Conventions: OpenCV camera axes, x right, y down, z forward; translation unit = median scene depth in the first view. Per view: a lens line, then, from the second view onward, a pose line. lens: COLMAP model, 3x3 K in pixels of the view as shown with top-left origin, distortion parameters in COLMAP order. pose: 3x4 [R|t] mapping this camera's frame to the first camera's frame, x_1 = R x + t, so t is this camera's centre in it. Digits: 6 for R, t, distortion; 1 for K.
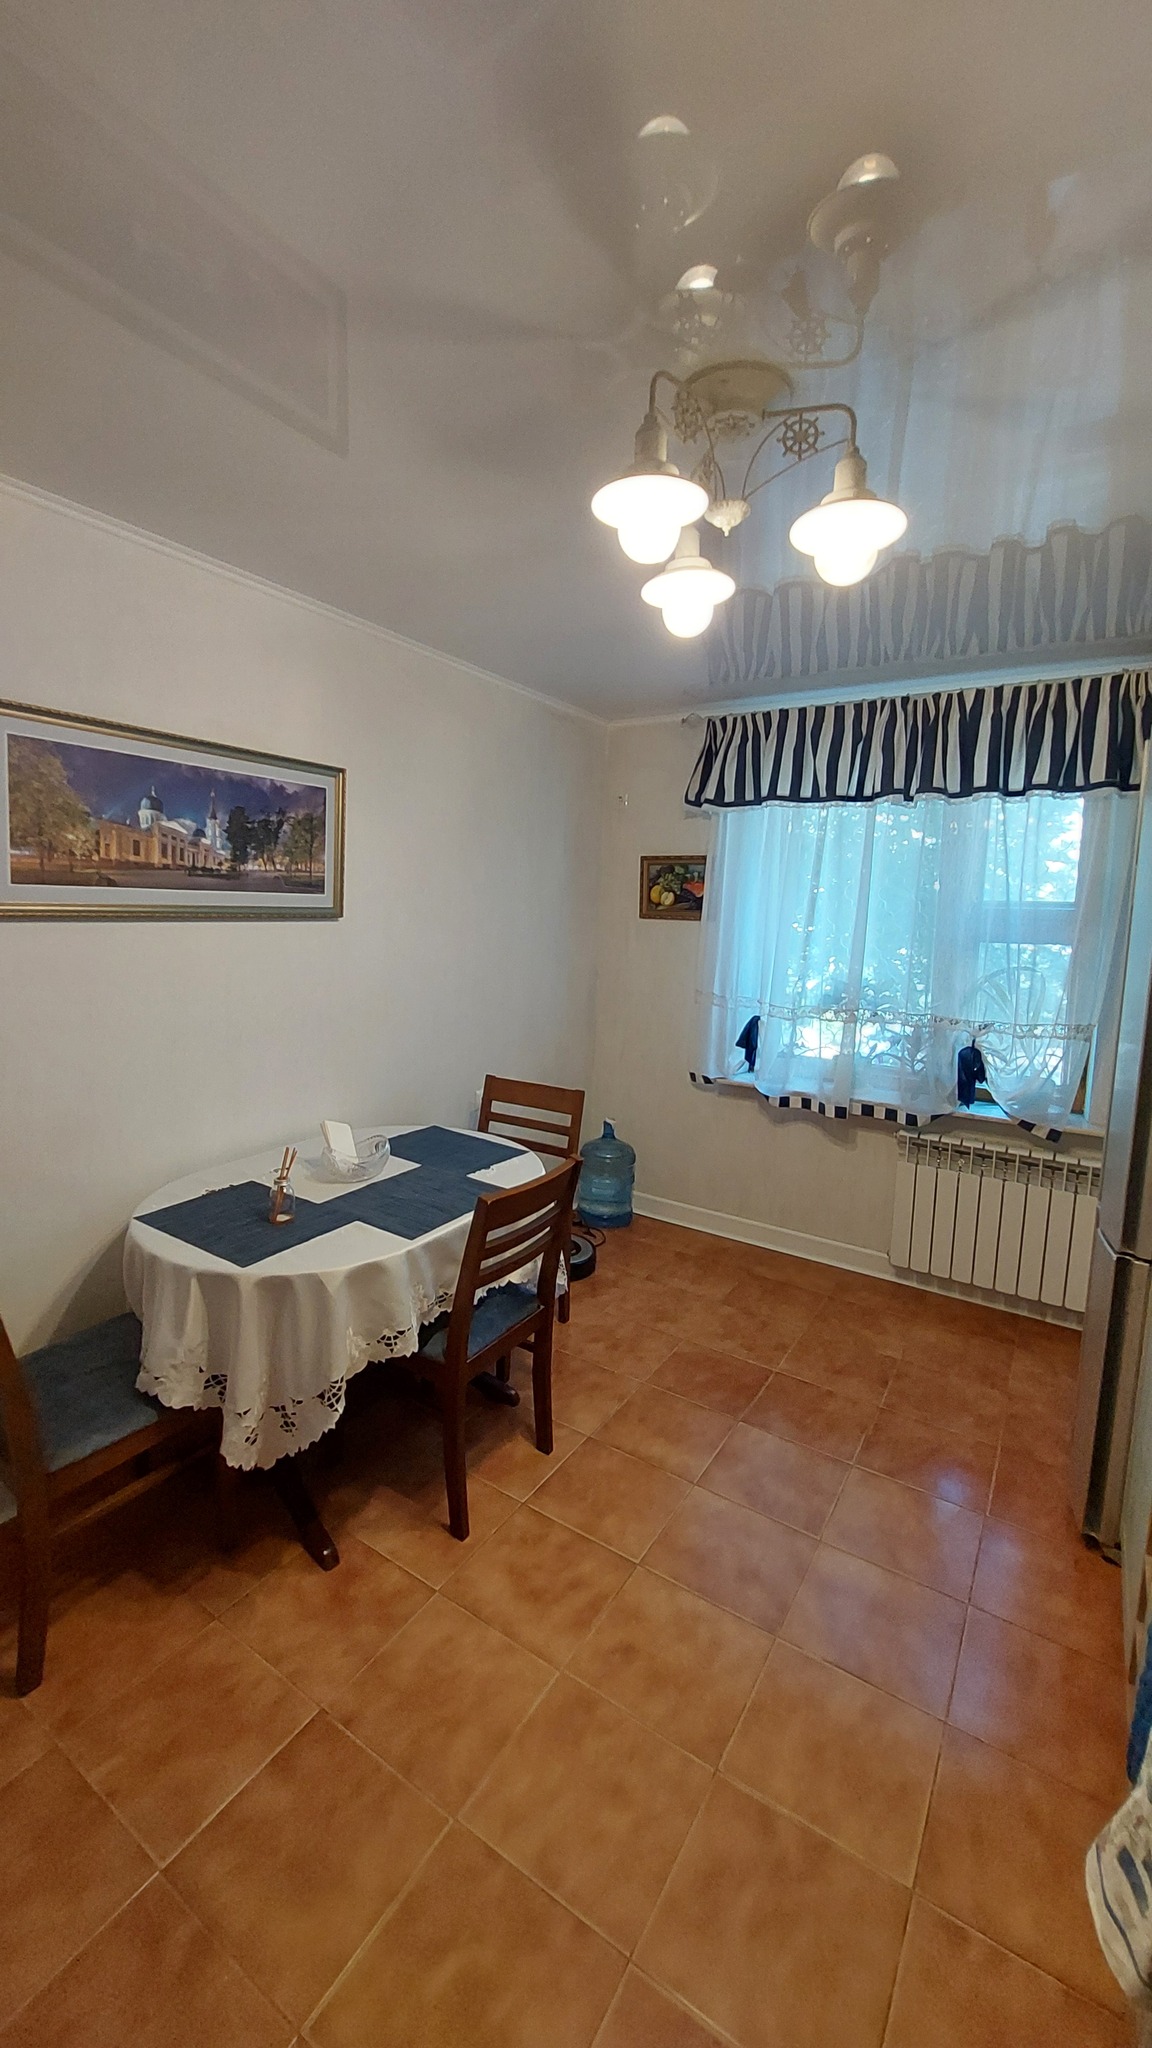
lens RADIAL K [[809.7, 0, 541.4], [0, 809.7, 990.0], [0, 0, 1]] dist [-0.015029, -0.000947]
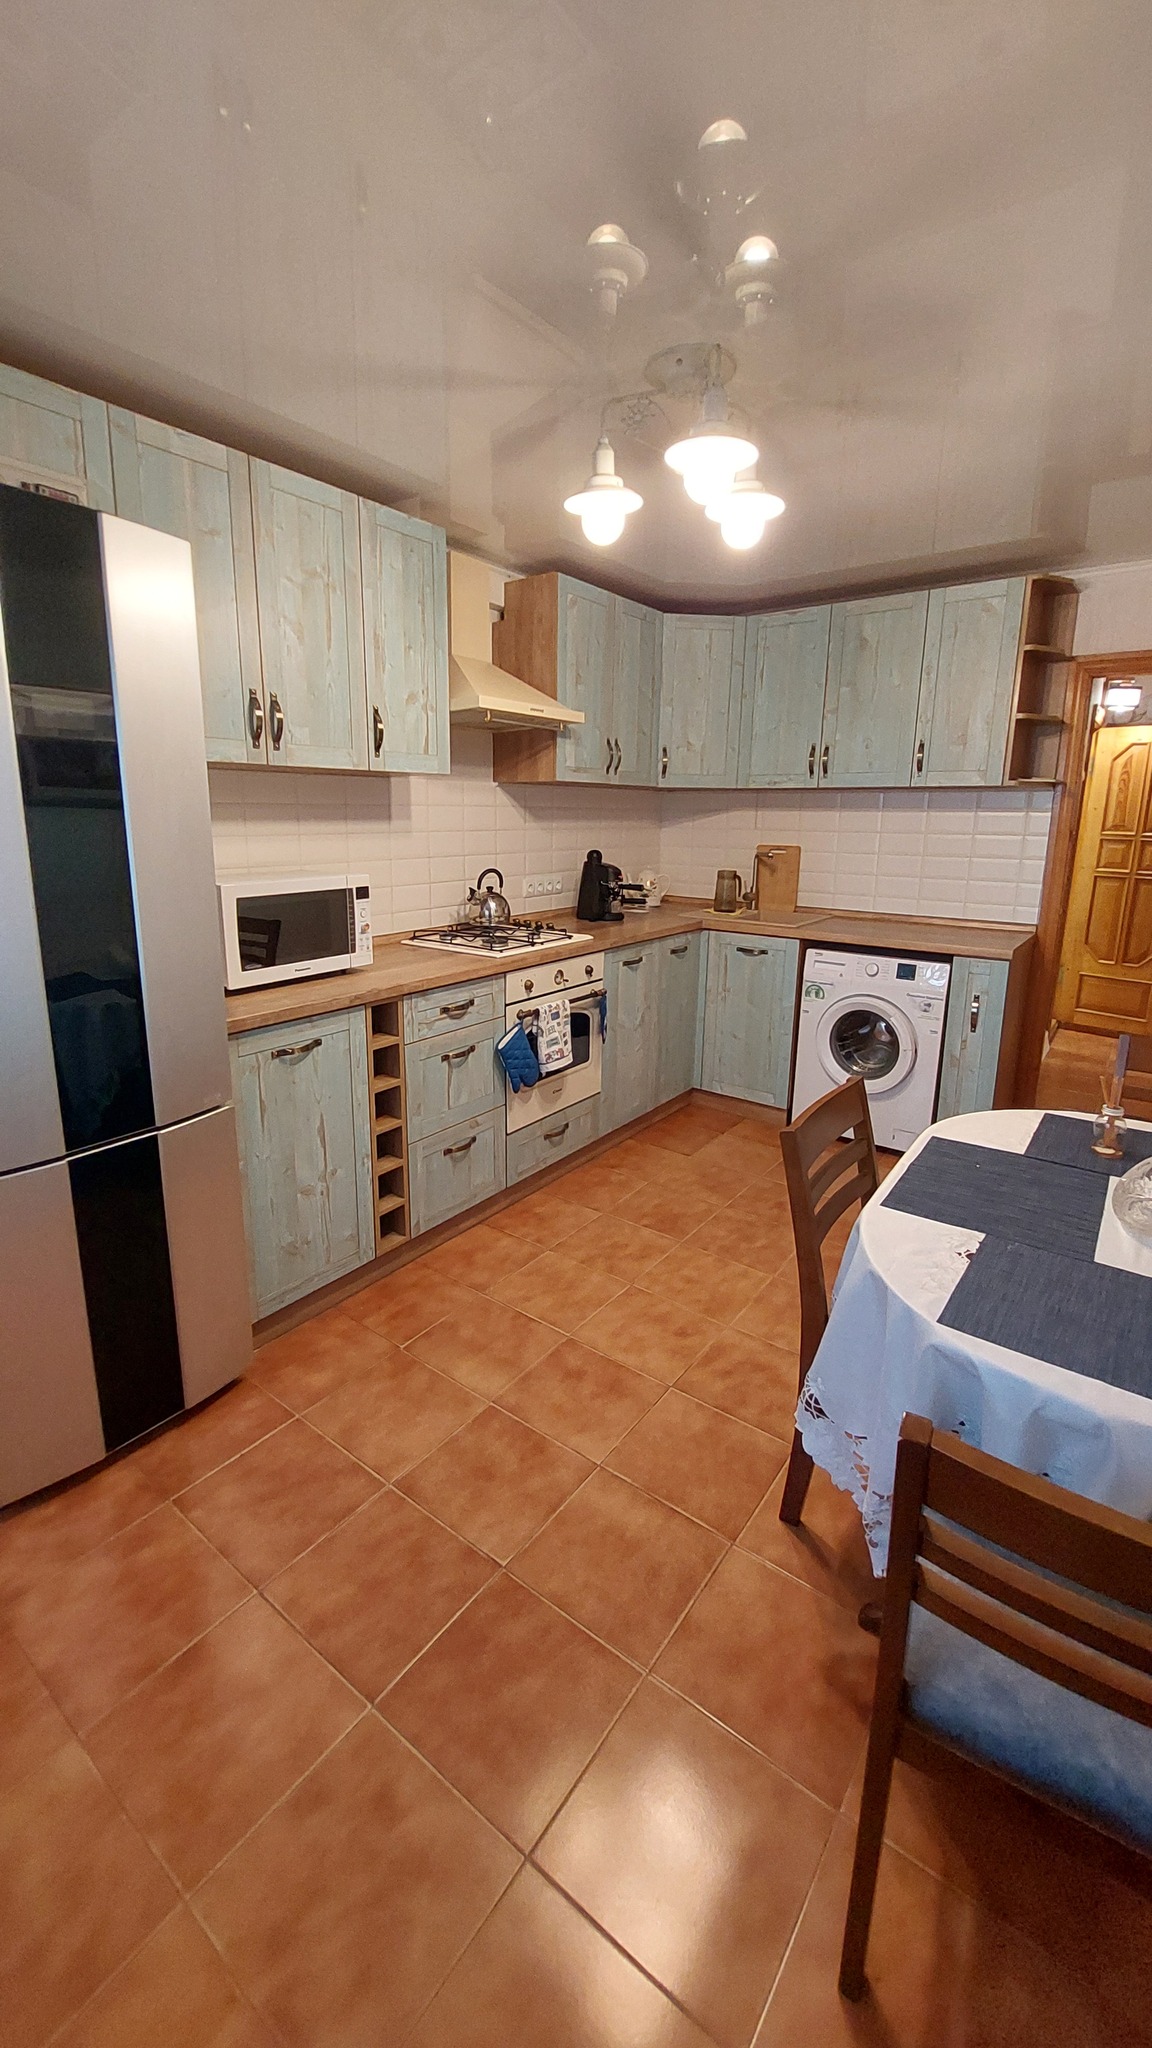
lens RADIAL K [[813.1, 0, 542.7], [0, 813.1, 991.2], [0, 0, 1]] dist [-0.013846, -0.002536]
pose [[-0.996769, -0.051539, 0.061604, 0.165790], [-0.029250, 0.947234, 0.319206, -0.097638], [-0.074805, 0.316373, -0.945681, 1.226416]]
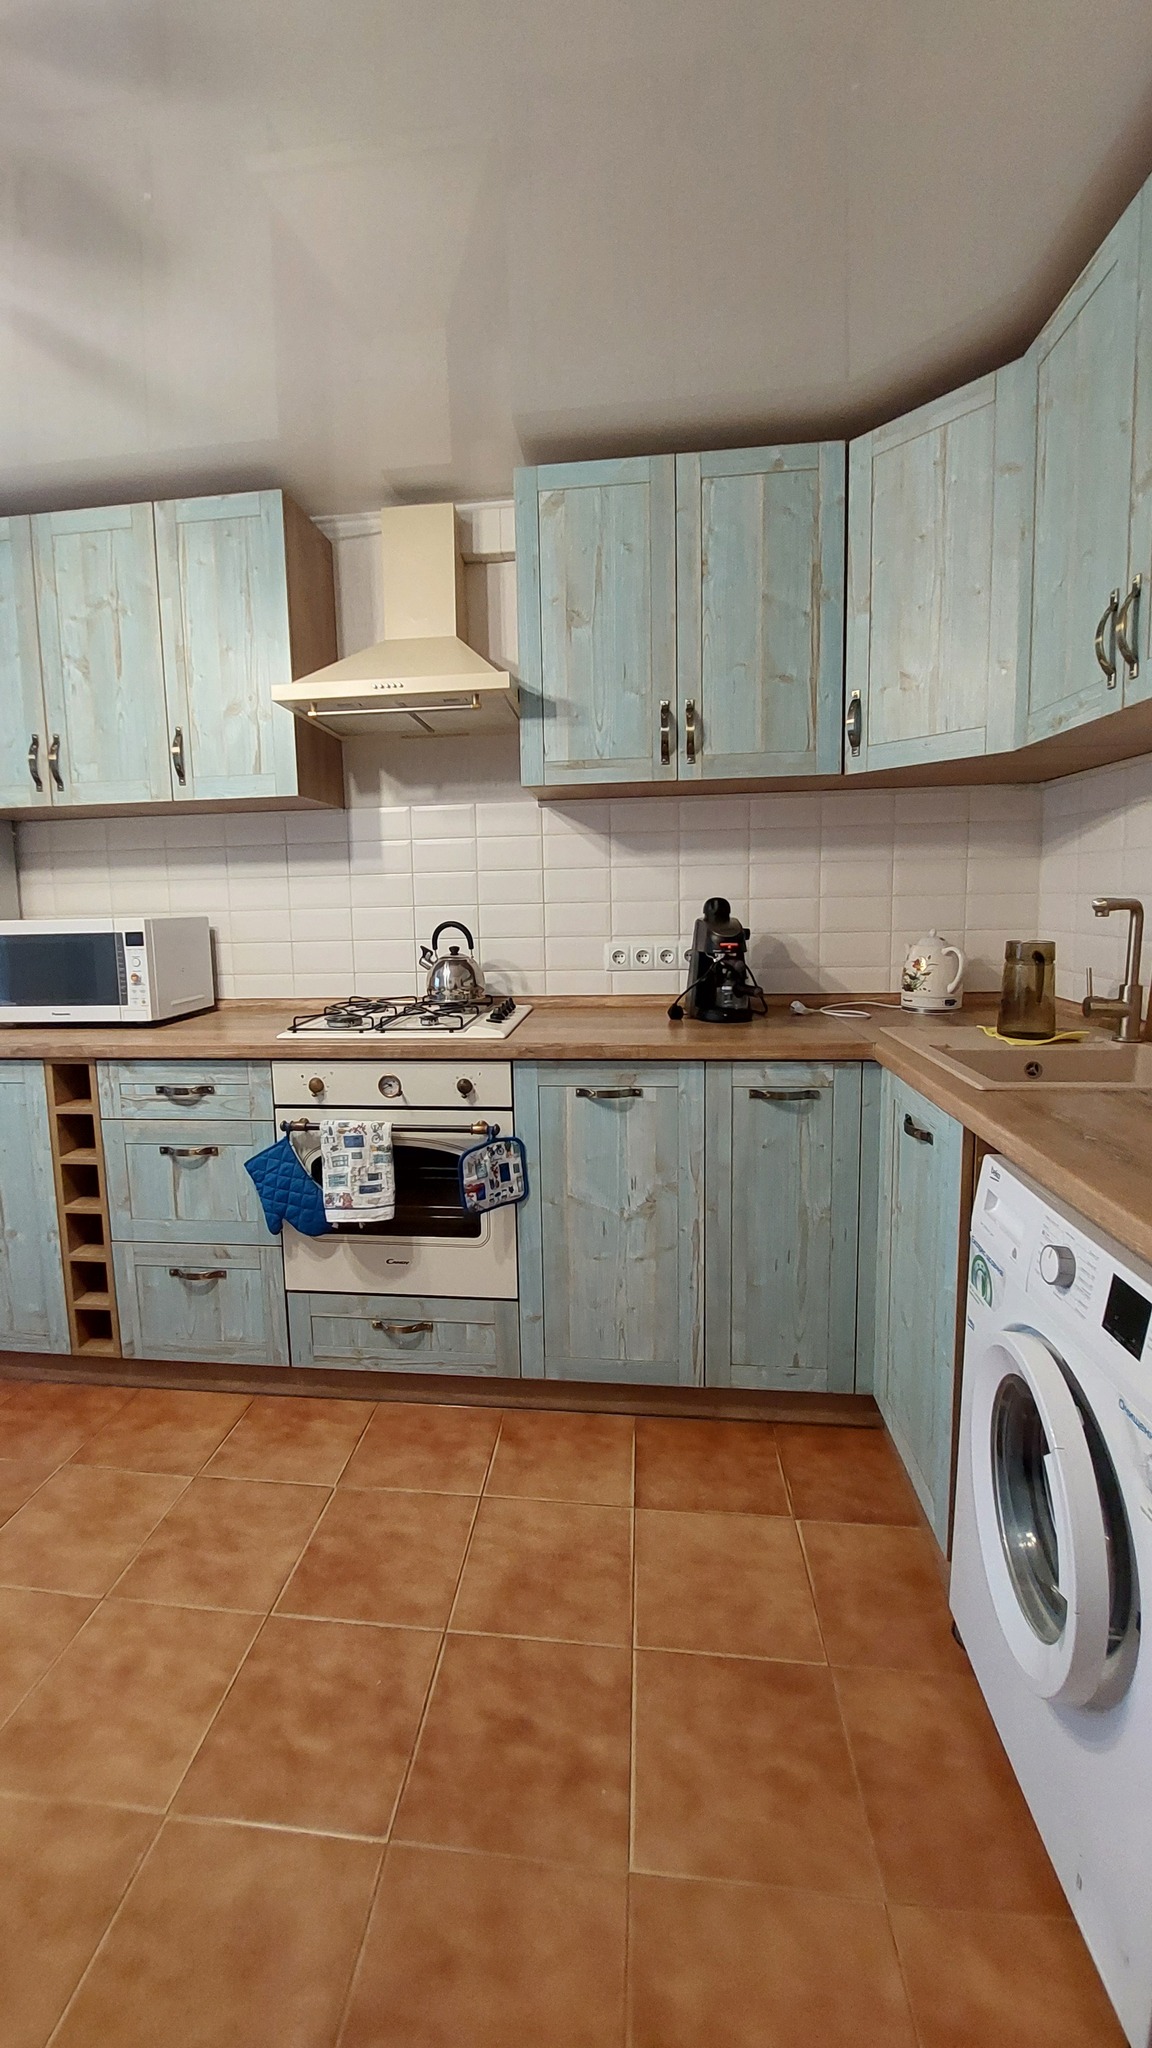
lens RADIAL K [[817.9, 0, 544.5], [0, 817.9, 983.6], [0, 0, 1]] dist [-0.013331, -0.000282]
pose [[-0.455726, -0.116550, 0.882457, -0.437283], [0.104916, 0.977447, 0.183277, 0.024938], [-0.883915, 0.176108, -0.433220, 0.394026]]
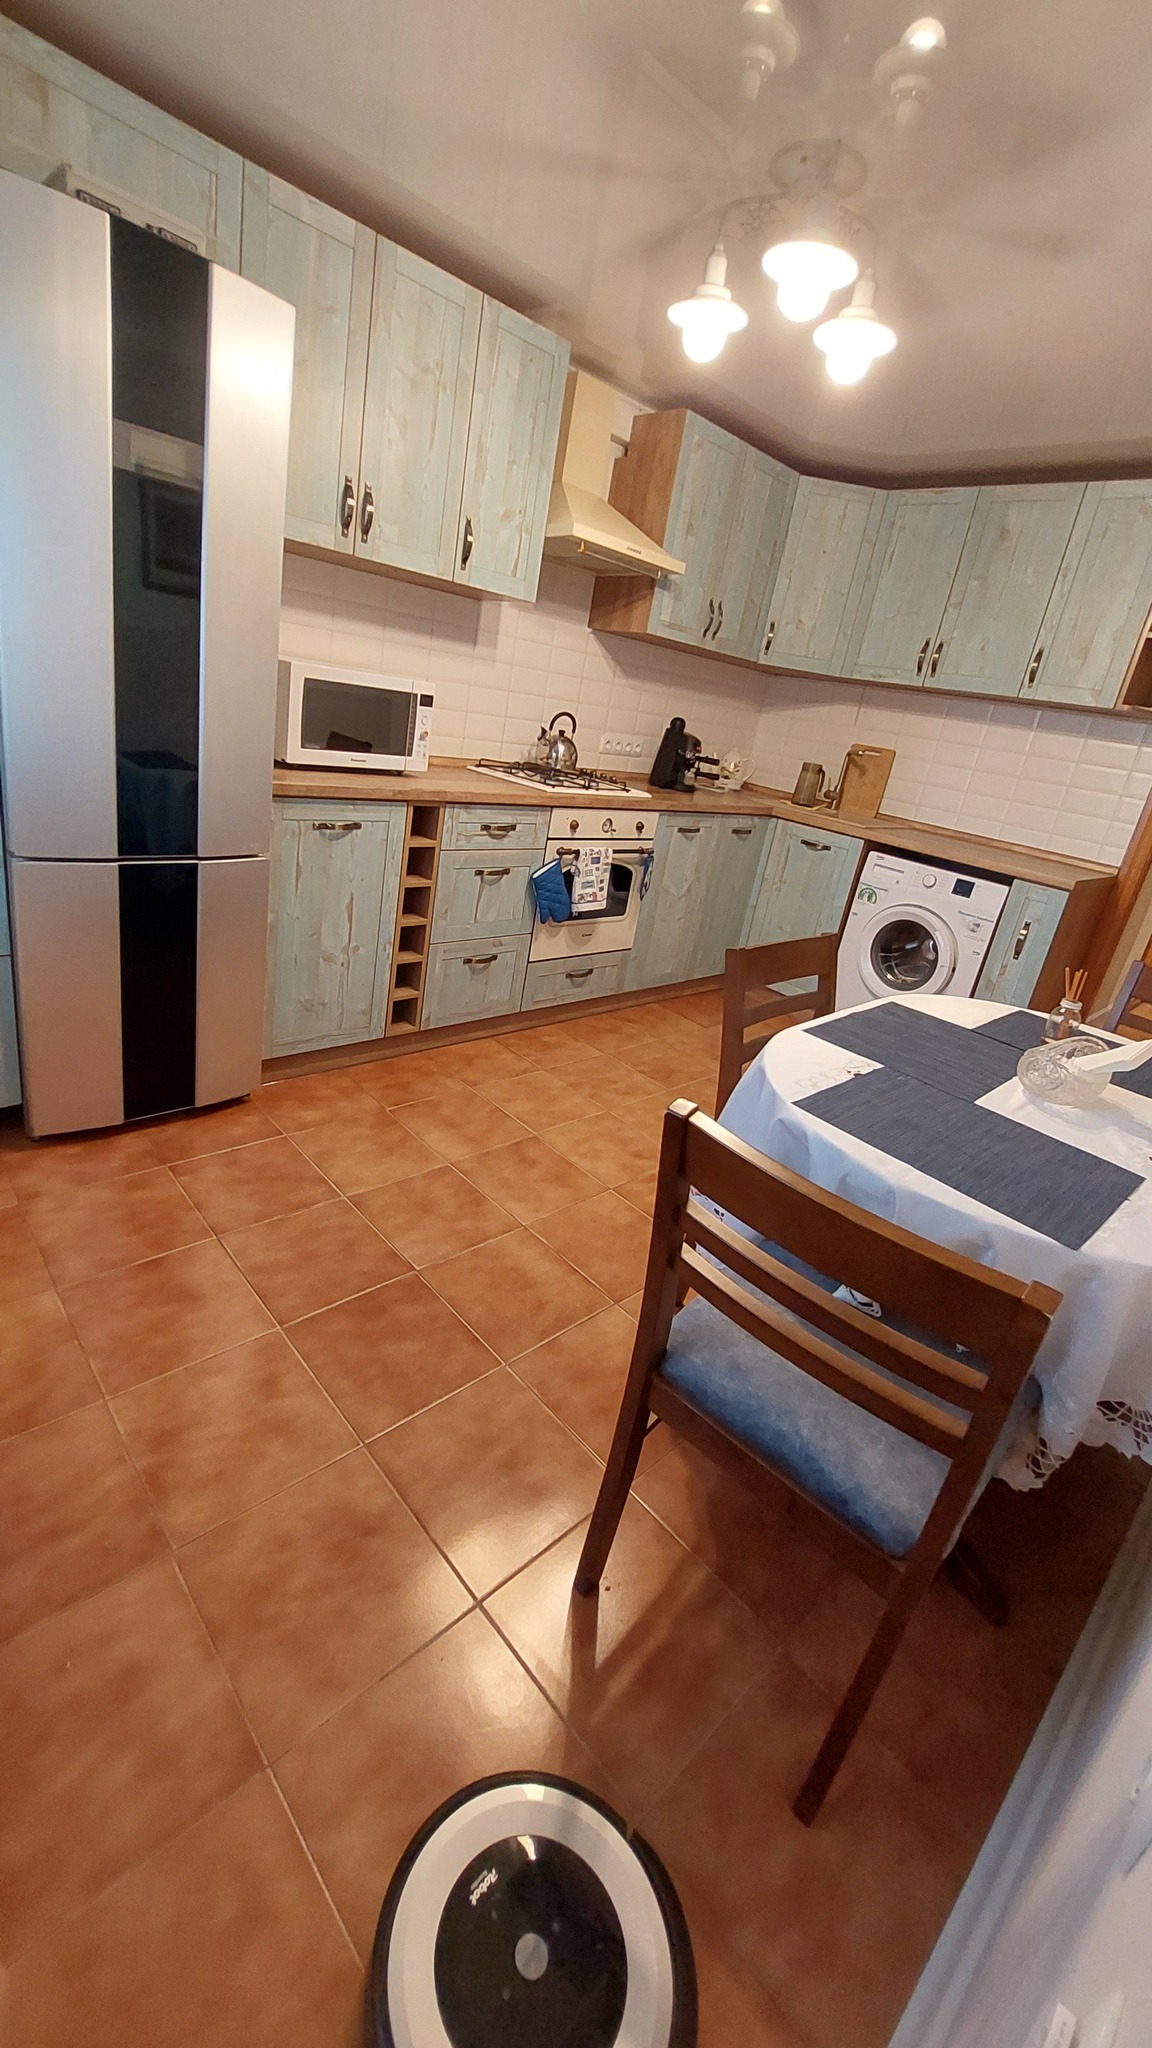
lens RADIAL K [[813.1, 0, 542.7], [0, 813.1, 991.2], [0, 0, 1]] dist [-0.013846, -0.002536]
pose [[-0.953945, -0.252013, 0.162721, 0.060914], [-0.157461, 0.882363, 0.443443, -0.051989], [-0.255333, 0.397398, -0.881408, 1.290571]]
